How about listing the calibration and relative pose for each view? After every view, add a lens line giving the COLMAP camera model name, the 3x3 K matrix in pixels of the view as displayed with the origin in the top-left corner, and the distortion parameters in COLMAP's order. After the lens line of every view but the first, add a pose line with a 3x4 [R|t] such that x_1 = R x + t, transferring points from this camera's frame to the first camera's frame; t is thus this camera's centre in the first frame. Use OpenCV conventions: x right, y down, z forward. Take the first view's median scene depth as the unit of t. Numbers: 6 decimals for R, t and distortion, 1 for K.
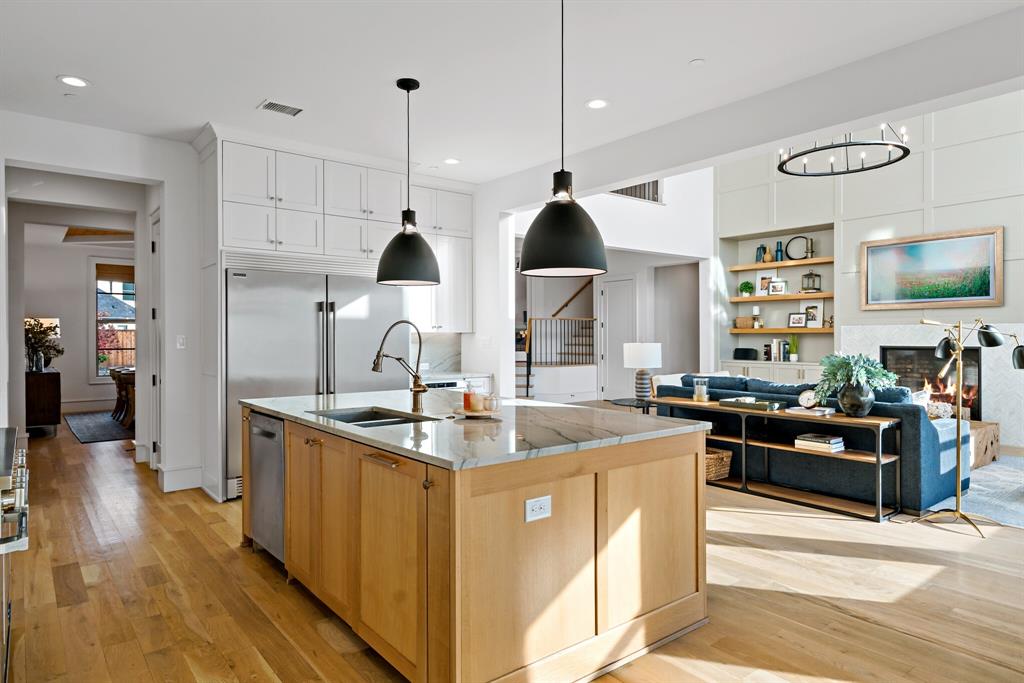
lens RADIAL K [[621.2, 0, 512.0], [0, 621.2, 341.5], [0, 0, 1]] dist [0.005482, 0.001740]
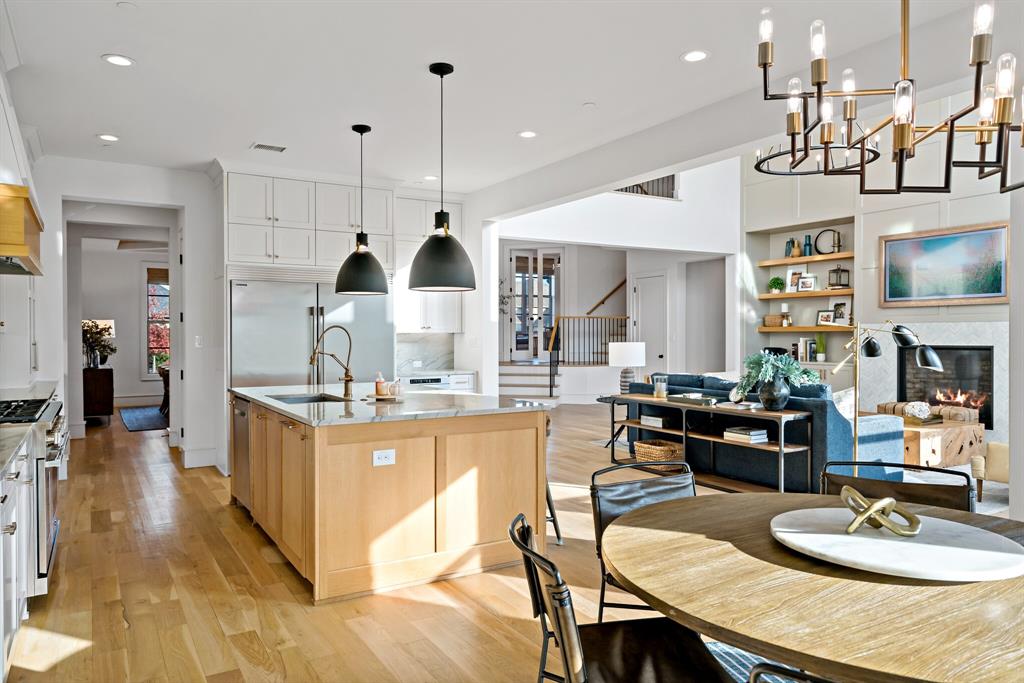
lens RADIAL K [[709.5, 0, 512.0], [0, 709.5, 341.5], [0, 0, 1]] dist [0.001677, 0.003218]
pose [[0.991033, -0.000524, -0.133613, 0.213959], [0.000859, 0.999997, 0.002453, -0.002300], [0.133611, -0.002545, 0.991031, -0.229279]]
